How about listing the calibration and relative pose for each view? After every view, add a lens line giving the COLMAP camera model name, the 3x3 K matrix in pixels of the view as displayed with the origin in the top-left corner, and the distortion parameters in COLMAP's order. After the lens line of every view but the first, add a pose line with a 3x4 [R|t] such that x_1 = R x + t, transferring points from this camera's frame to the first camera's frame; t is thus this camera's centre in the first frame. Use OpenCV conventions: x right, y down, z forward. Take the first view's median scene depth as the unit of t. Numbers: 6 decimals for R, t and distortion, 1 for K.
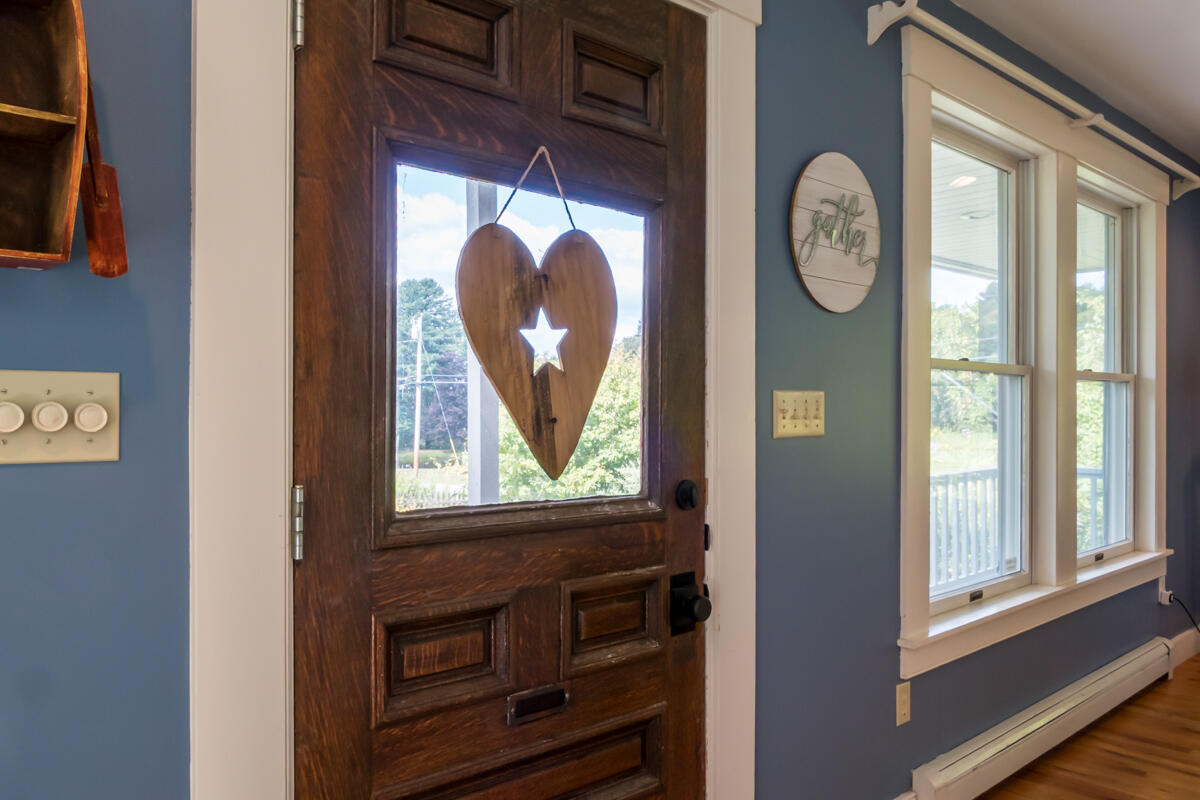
lens RADIAL K [[872.8, 0, 598.8], [0, 872.8, 395.1], [0, 0, 1]] dist [-0.017510, 0.011366]
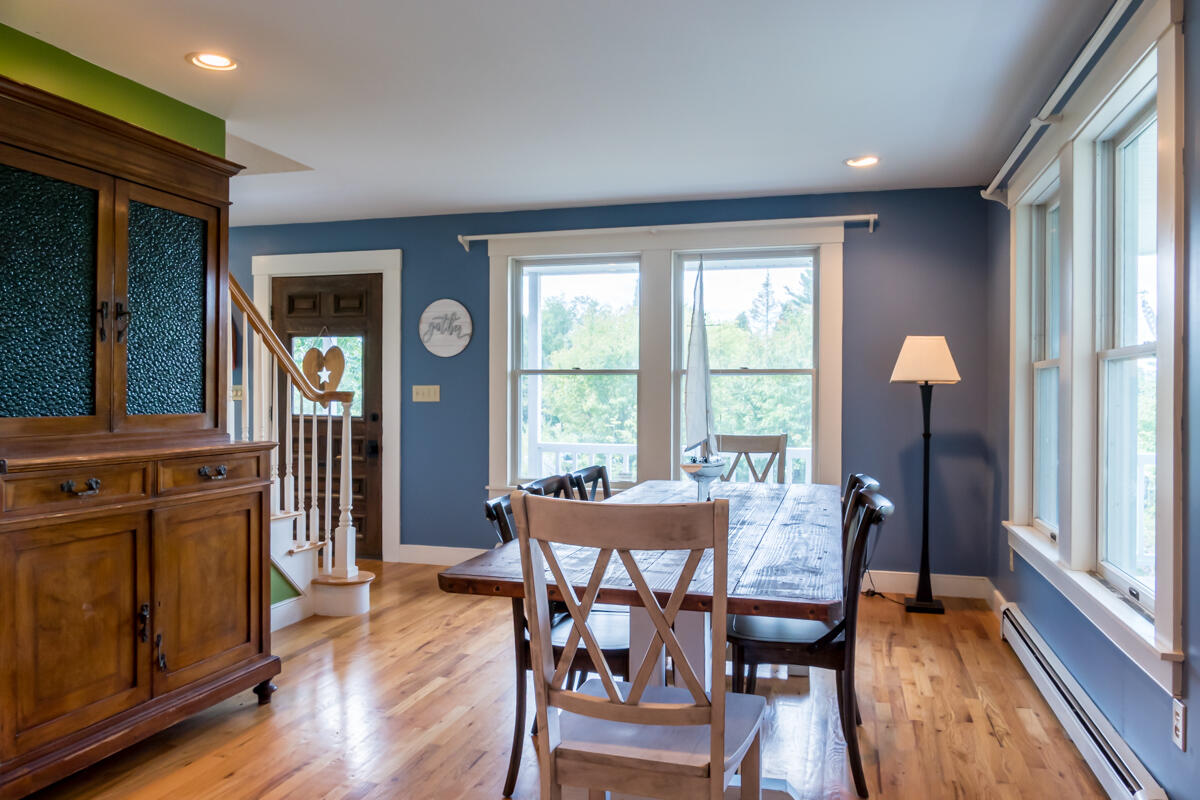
lens RADIAL K [[872.8, 0, 593.0], [0, 872.8, 399.4], [0, 0, 1]] dist [-0.017510, 0.011366]
pose [[0.526149, -0.001217, -0.850391, 3.485184], [0.002737, 0.999996, 0.000262, 0.047367], [0.850388, -0.002465, 0.526151, -0.059233]]
